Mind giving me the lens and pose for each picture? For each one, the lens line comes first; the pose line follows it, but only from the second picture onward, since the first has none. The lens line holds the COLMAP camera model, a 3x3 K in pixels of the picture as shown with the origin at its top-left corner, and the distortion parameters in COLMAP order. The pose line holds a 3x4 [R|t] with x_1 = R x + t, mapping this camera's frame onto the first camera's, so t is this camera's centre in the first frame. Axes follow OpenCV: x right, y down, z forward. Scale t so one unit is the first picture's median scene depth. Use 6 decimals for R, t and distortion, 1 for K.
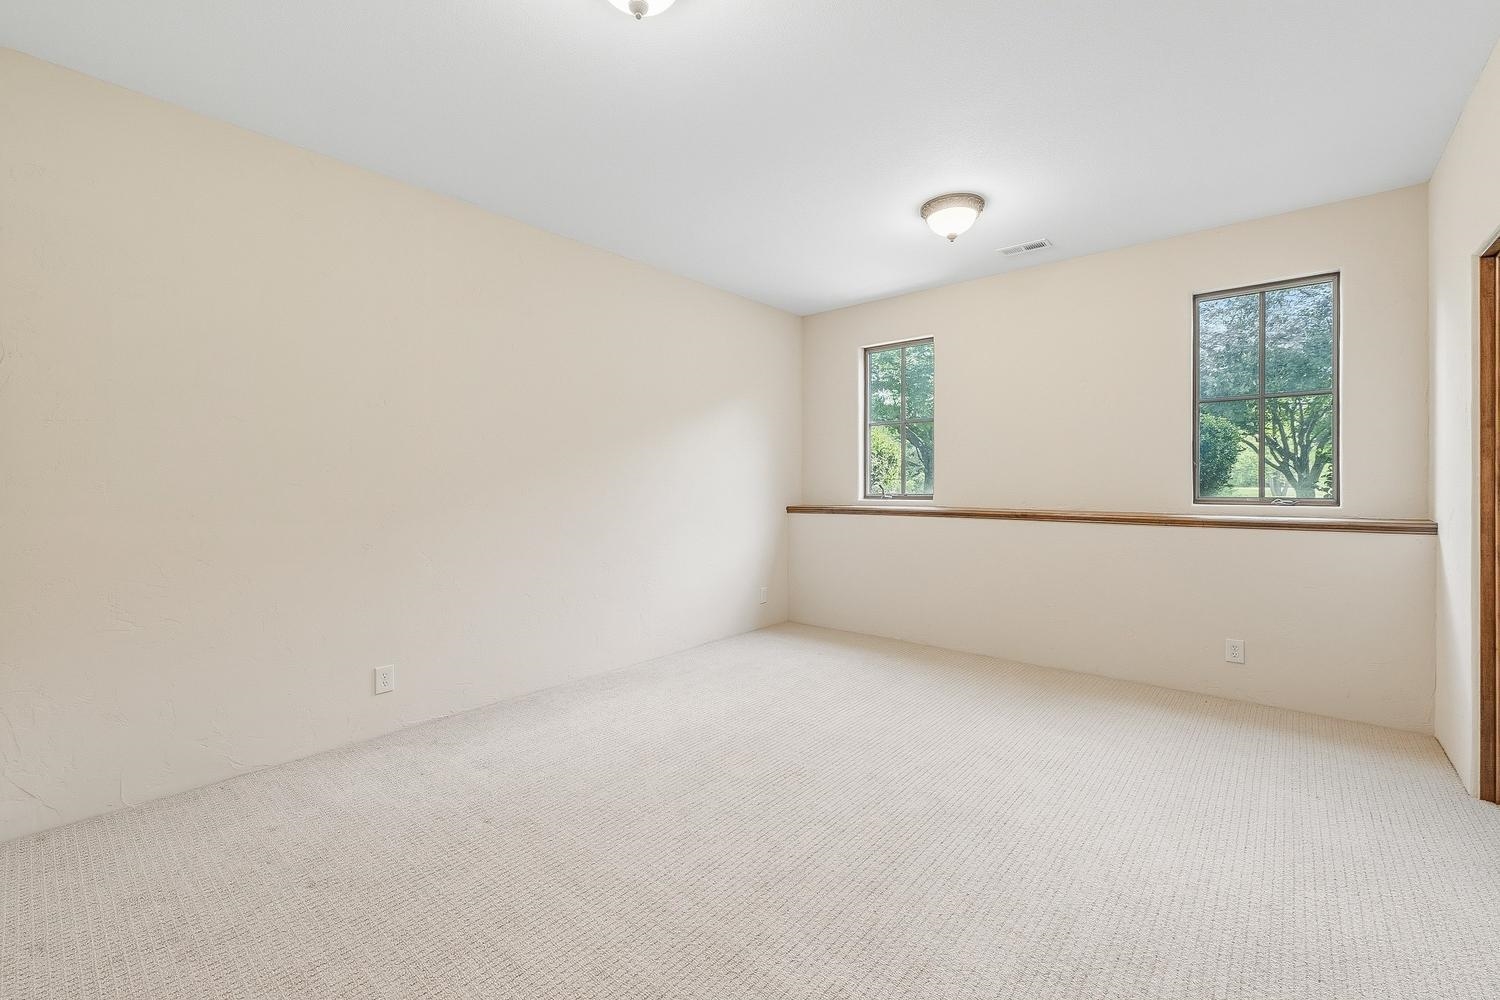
lens RADIAL K [[633.0, 0, 750.0], [0, 633.0, 500.0], [0, 0, 1]] dist [0.000258, -0.000058]
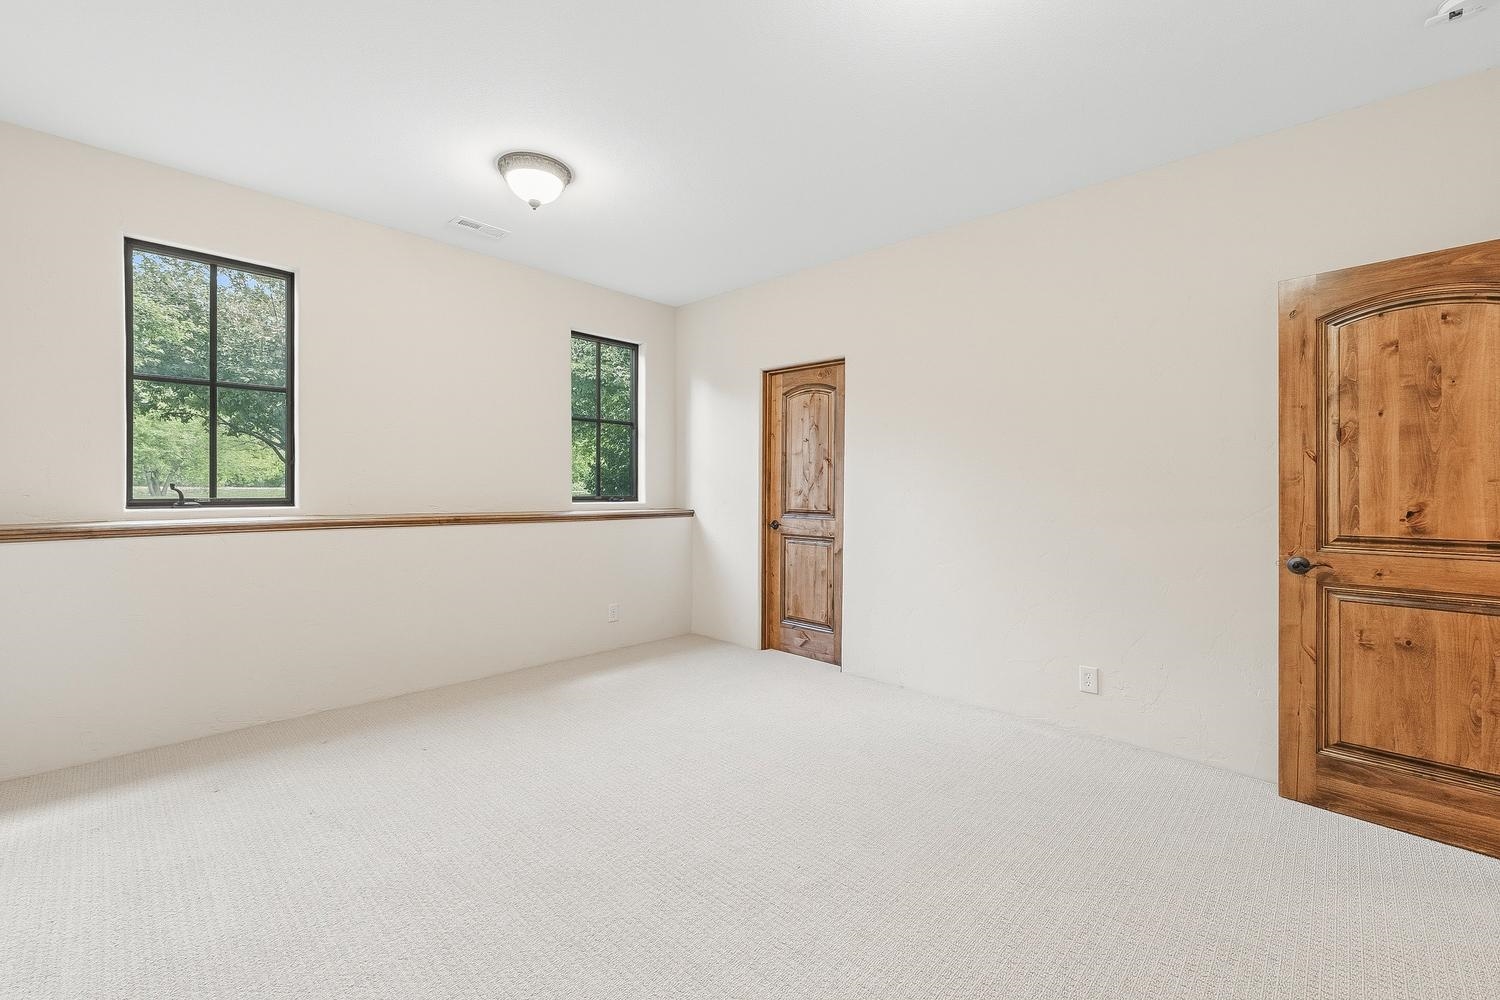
lens RADIAL K [[633.0, 0, 750.0], [0, 633.0, 500.0], [0, 0, 1]] dist [0.000258, -0.000058]
pose [[-0.008623, -0.014307, 0.999860, -0.410674], [0.017443, 0.999743, 0.014456, -0.007770], [-0.999811, 0.017565, -0.008371, 0.520533]]
